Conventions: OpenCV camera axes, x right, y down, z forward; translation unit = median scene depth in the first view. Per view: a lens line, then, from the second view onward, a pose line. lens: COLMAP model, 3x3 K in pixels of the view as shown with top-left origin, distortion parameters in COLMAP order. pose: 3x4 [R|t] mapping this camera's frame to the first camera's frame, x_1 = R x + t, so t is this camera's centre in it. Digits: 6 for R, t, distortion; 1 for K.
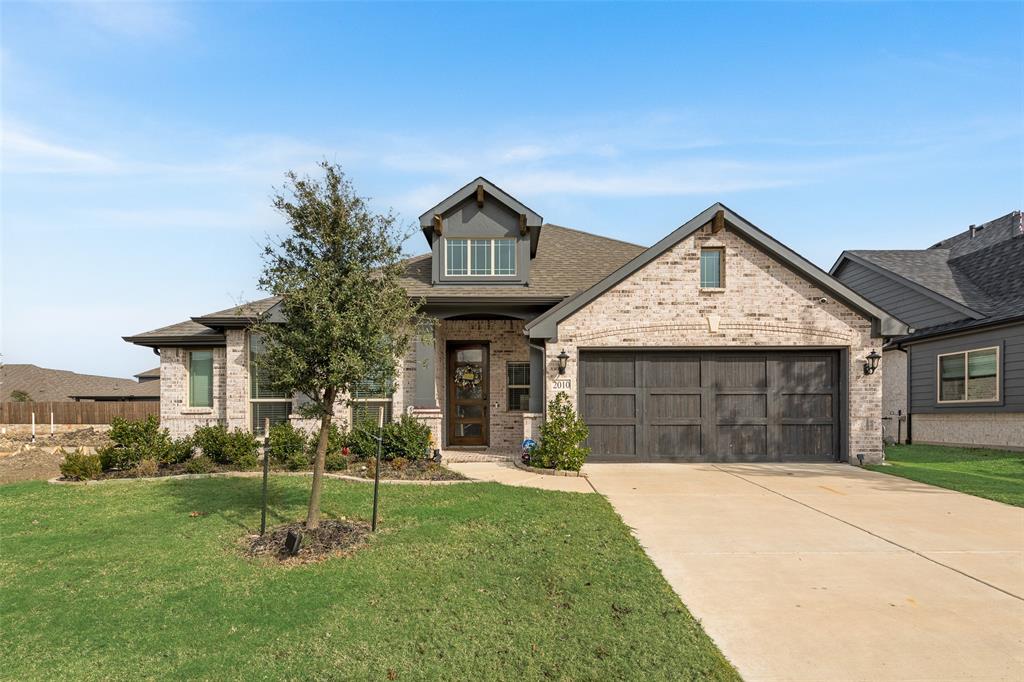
lens RADIAL K [[436.0, 0, 510.8], [0, 436.0, 355.5], [0, 0, 1]] dist [0.004140, 0.000251]
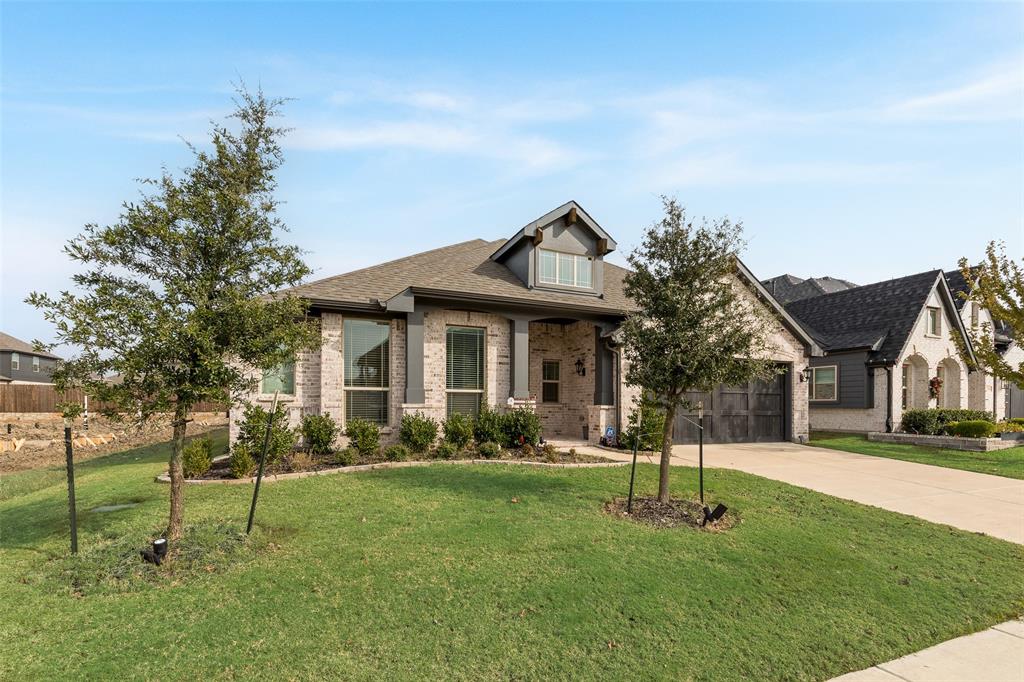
lens RADIAL K [[403.3, 0, 510.4], [0, 403.3, 346.7], [0, 0, 1]] dist [0.010415, -0.000222]
pose [[0.936988, 0.061085, 0.343979, -0.578878], [-0.058761, 0.998124, -0.017186, 0.005932], [-0.344383, -0.004110, 0.938820, 0.048972]]
